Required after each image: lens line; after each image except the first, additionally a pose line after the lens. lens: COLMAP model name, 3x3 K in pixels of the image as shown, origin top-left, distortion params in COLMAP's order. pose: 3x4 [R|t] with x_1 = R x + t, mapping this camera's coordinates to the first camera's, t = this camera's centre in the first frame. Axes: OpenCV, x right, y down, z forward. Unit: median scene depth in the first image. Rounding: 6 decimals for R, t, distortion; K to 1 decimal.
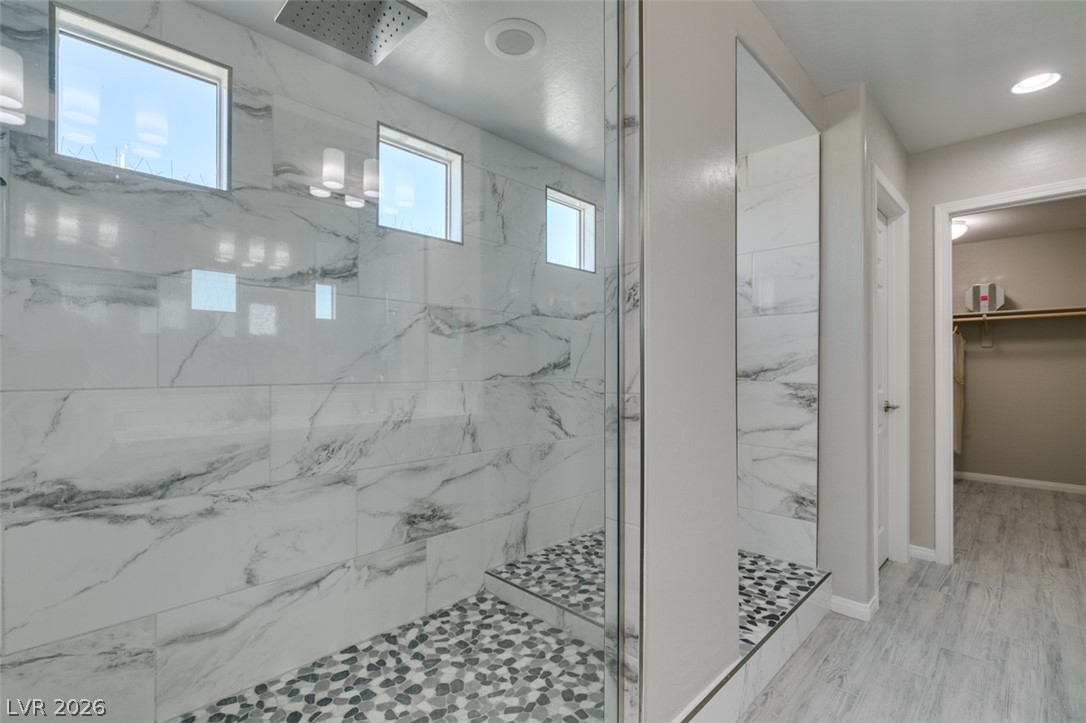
lens RADIAL K [[493.3, 0, 547.1], [0, 493.3, 363.6], [0, 0, 1]] dist [0.005444, -0.001454]
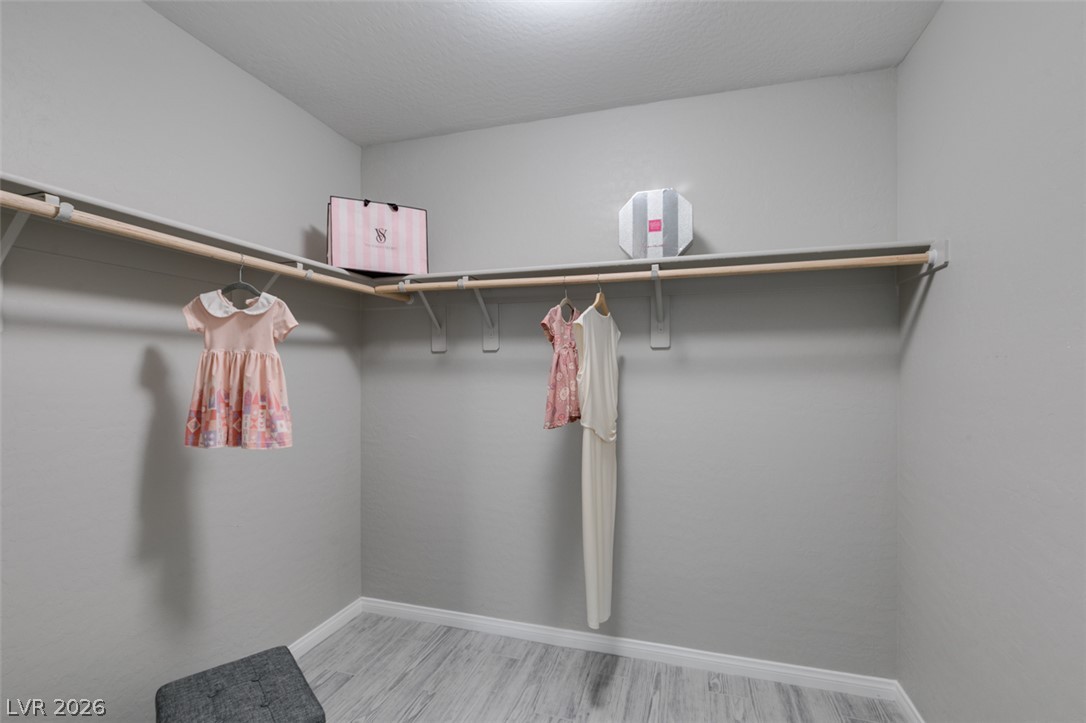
lens RADIAL K [[493.3, 0, 541.1], [0, 493.3, 362.9], [0, 0, 1]] dist [0.005444, -0.001454]
pose [[0.885700, -0.002550, 0.464251, 0.617929], [0.001495, 0.999995, 0.002642, -0.022723], [-0.464255, -0.001646, 0.885700, 0.691238]]
